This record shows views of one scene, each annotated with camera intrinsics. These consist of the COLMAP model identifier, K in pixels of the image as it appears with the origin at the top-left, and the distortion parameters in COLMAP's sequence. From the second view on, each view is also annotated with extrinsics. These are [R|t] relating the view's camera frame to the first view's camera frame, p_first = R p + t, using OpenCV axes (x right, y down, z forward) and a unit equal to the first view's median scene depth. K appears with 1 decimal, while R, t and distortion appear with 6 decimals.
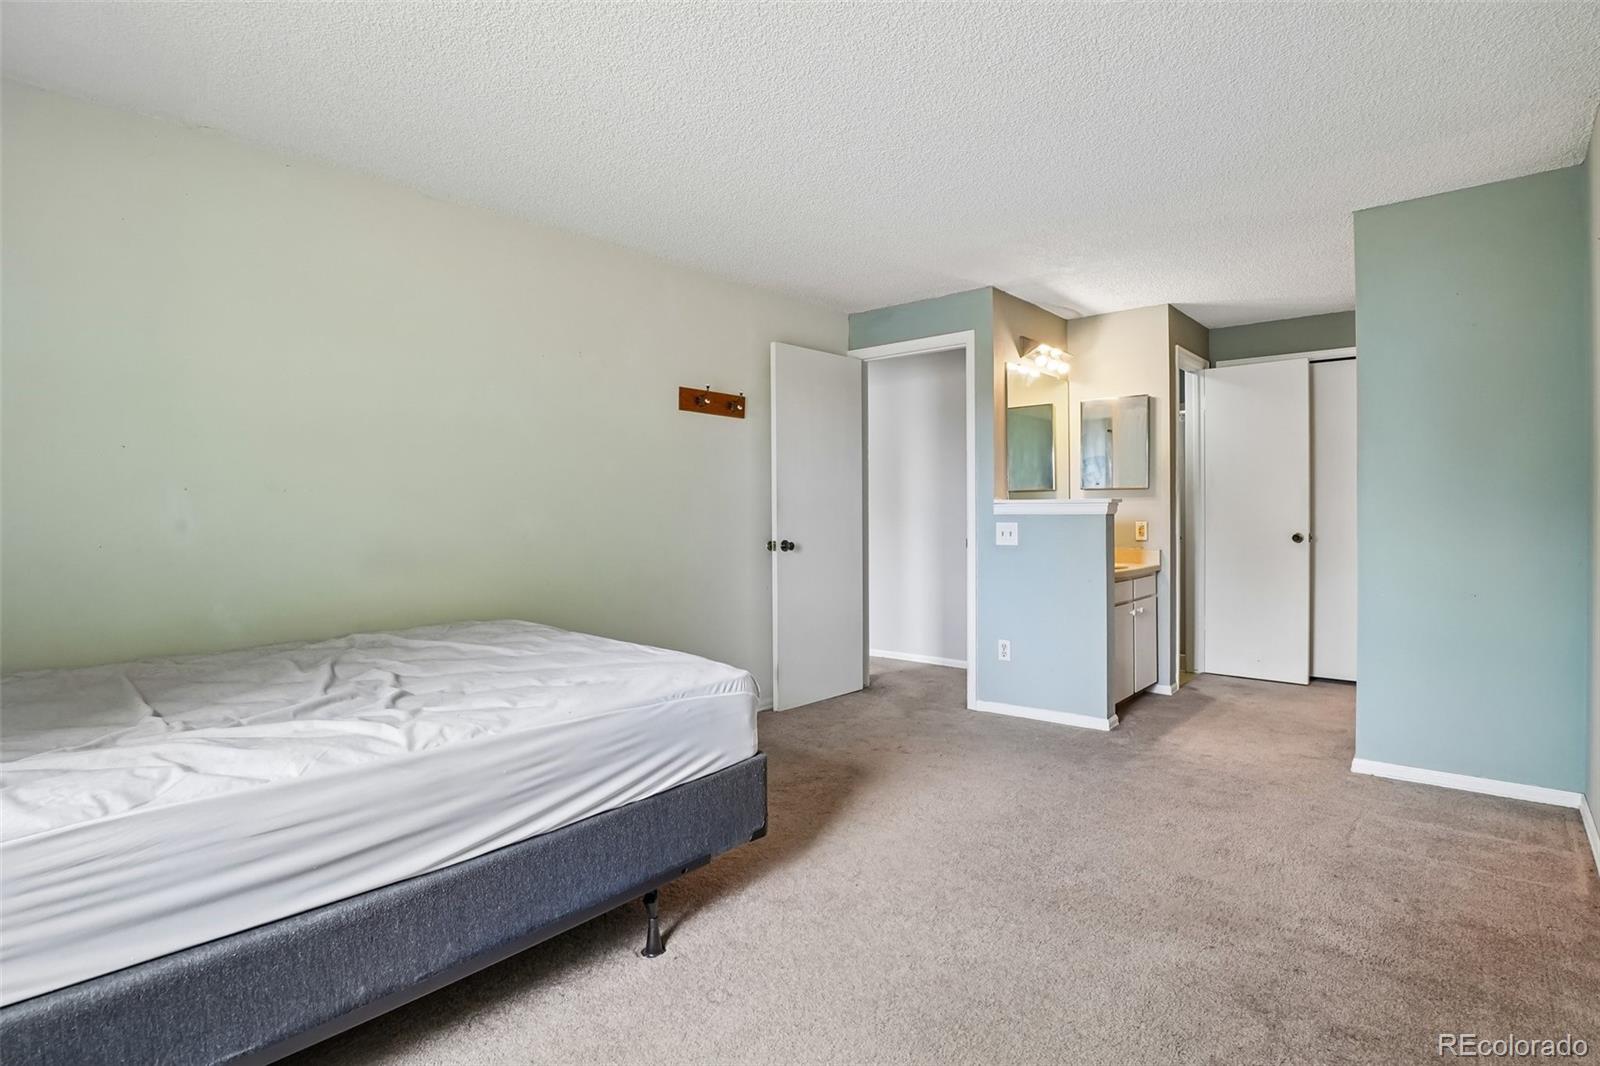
lens RADIAL K [[799.9, 0, 799.1], [0, 799.9, 528.2], [0, 0, 1]] dist [-0.040322, 0.008928]
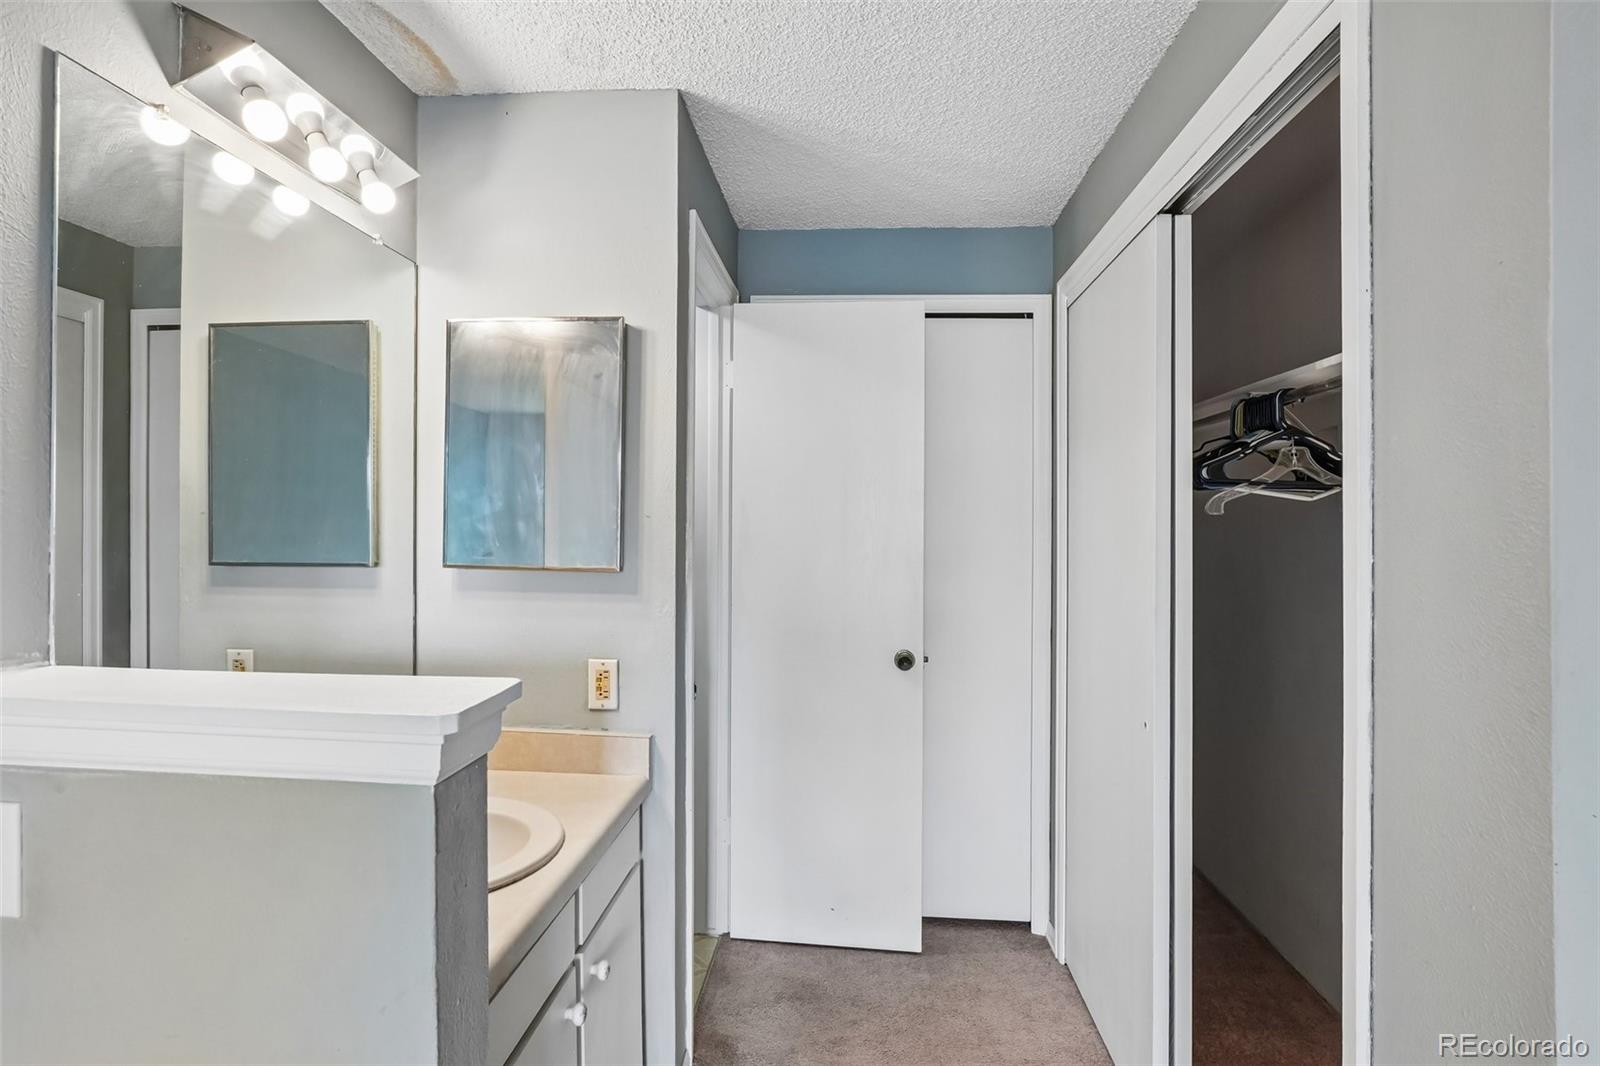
lens RADIAL K [[799.9, 0, 800.6], [0, 799.9, 536.2], [0, 0, 1]] dist [-0.040322, 0.008928]
pose [[0.795874, 0.008213, 0.605406, 0.276572], [-0.008710, 0.999960, -0.002115, -0.065049], [-0.605399, -0.003589, 0.795914, 0.643004]]
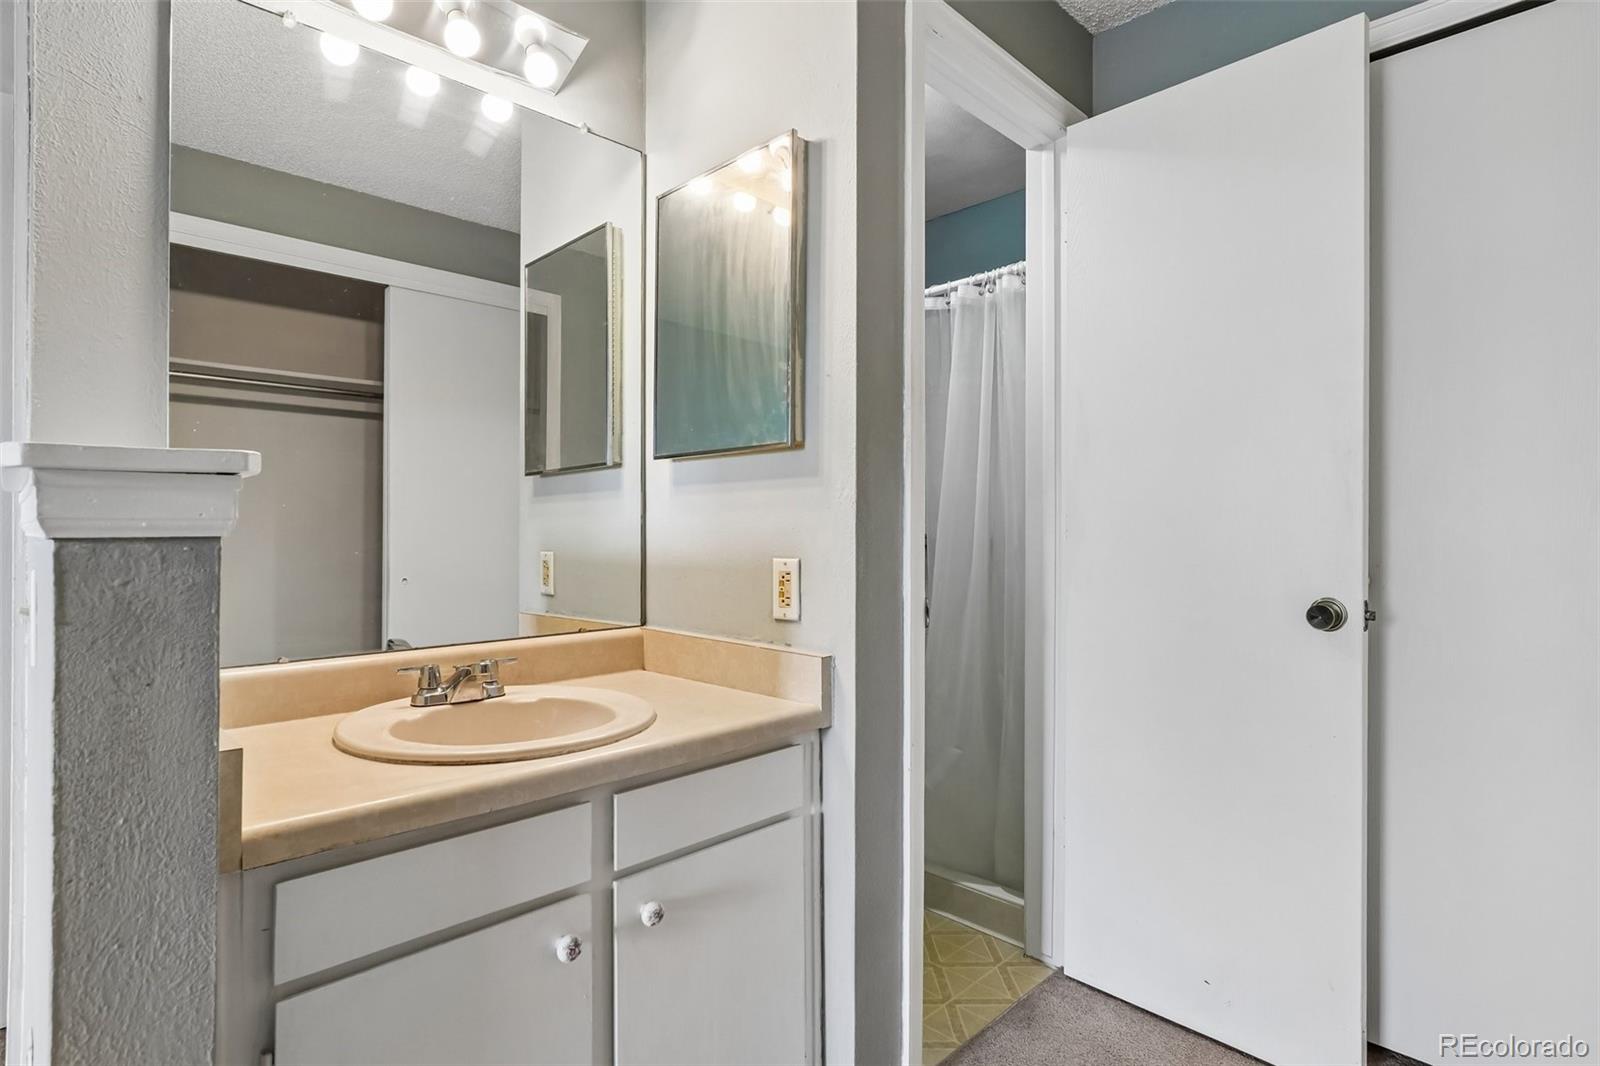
lens RADIAL K [[799.9, 0, 797.5], [0, 799.9, 549.1], [0, 0, 1]] dist [-0.040322, 0.008928]
pose [[0.998227, 0.005825, -0.059242, 0.450103], [-0.005217, 0.999932, 0.010419, -0.014726], [0.059299, -0.010091, 0.998189, 0.690470]]
